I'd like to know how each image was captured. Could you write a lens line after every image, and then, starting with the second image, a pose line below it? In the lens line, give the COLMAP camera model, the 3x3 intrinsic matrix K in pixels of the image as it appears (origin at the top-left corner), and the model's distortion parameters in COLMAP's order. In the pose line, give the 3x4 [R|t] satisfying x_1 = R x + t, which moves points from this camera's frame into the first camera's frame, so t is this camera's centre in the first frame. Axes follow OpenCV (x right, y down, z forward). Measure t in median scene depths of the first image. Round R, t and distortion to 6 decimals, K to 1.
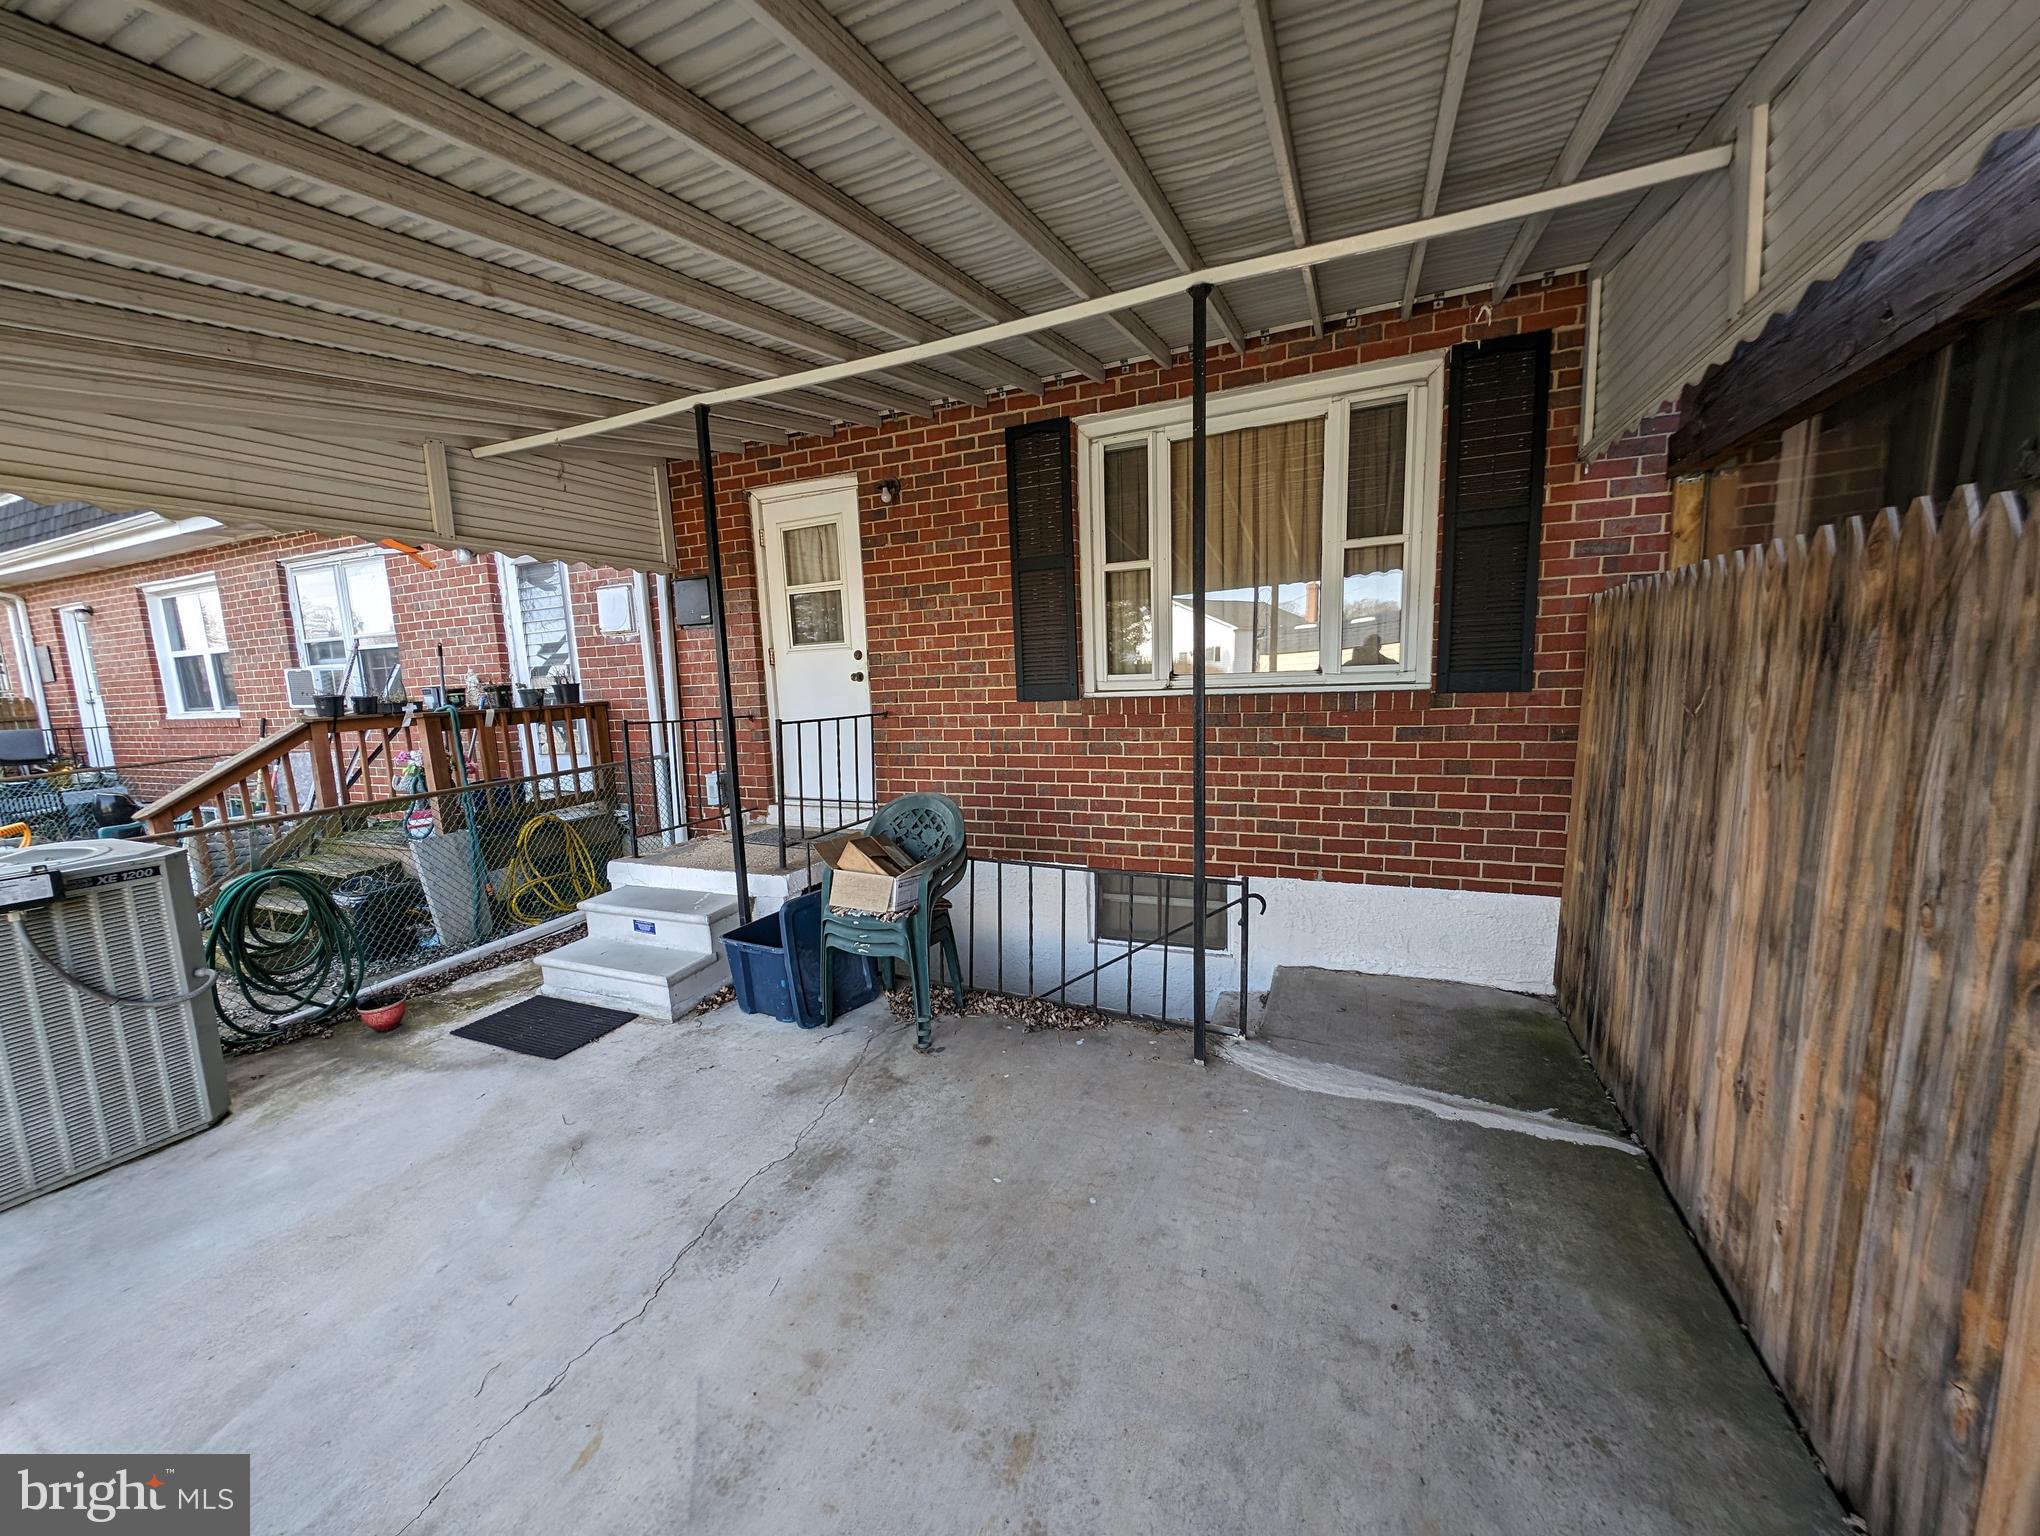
lens RADIAL K [[760.6, 0, 1017.1], [0, 760.6, 777.3], [0, 0, 1]] dist [0.007252, -0.003345]
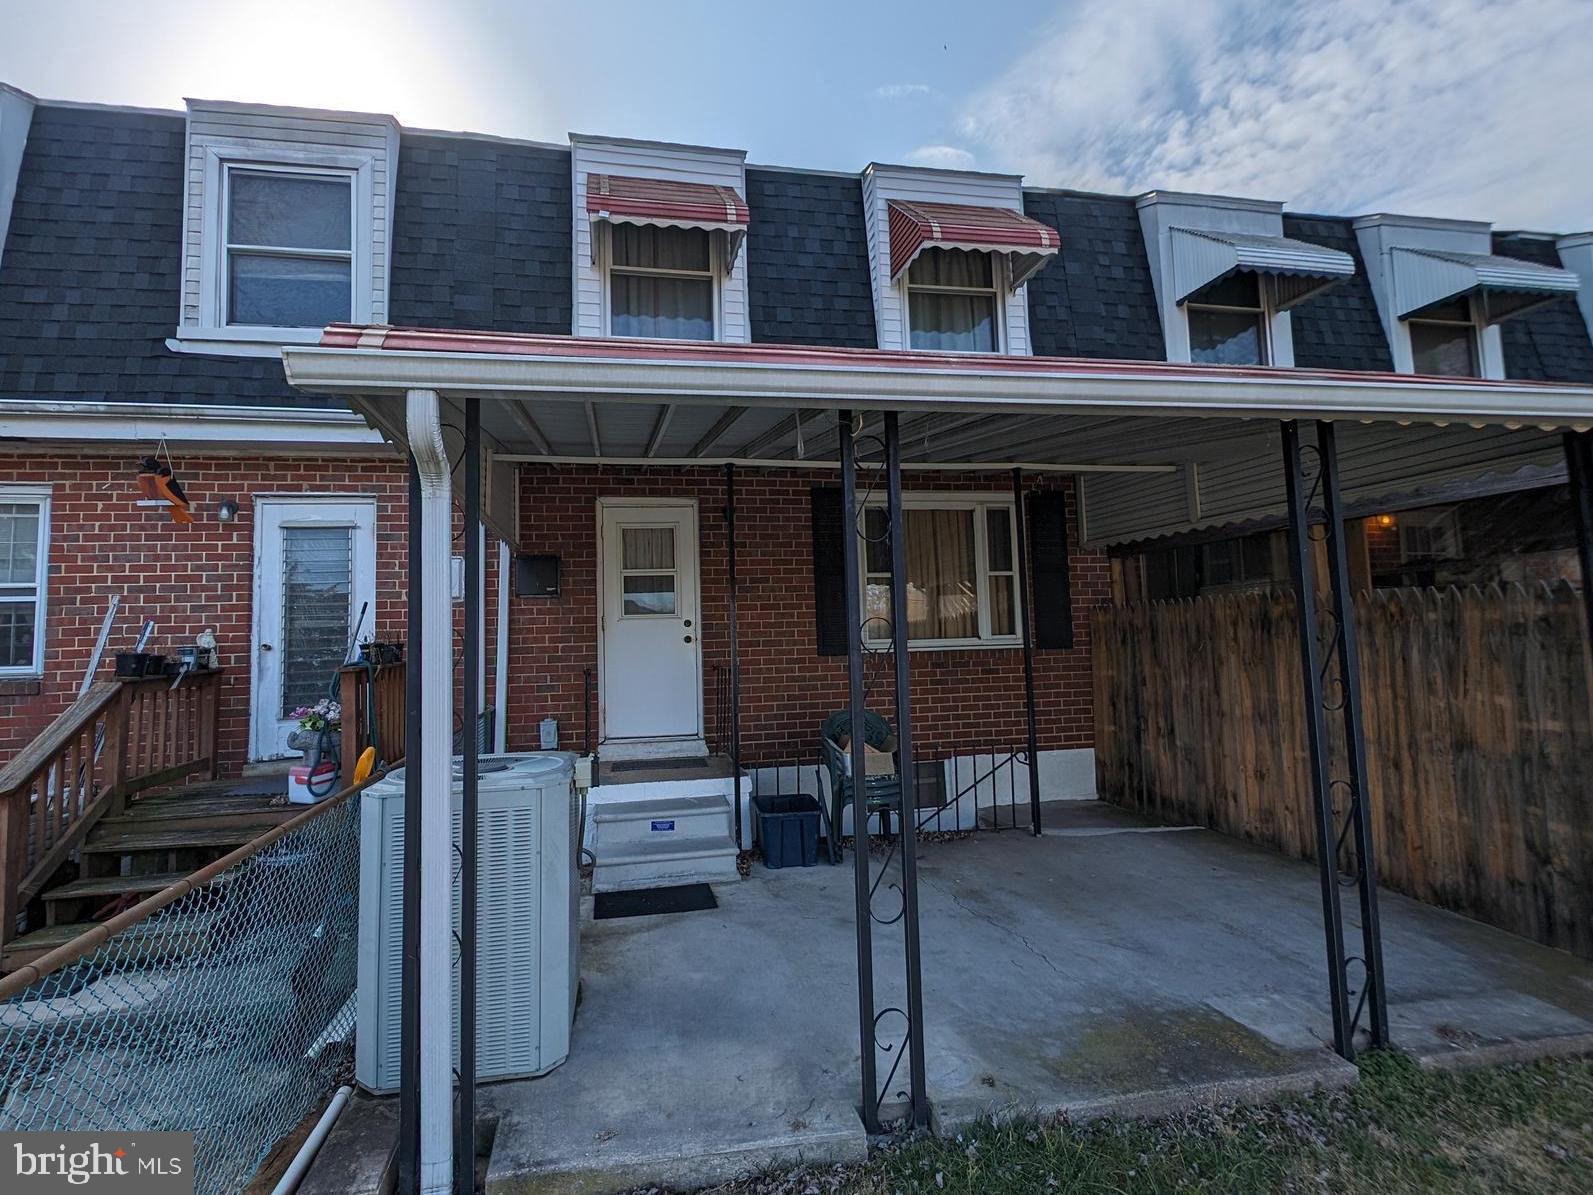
lens RADIAL K [[752.5, 0, 765.0], [0, 752.5, 583.2], [0, 0, 1]] dist [0.020160, 0.000288]
pose [[0.822310, 0.058285, 0.566046, -1.035197], [0.074311, 0.975223, -0.208370, 0.070771], [-0.564166, 0.213408, 0.797605, -0.191745]]
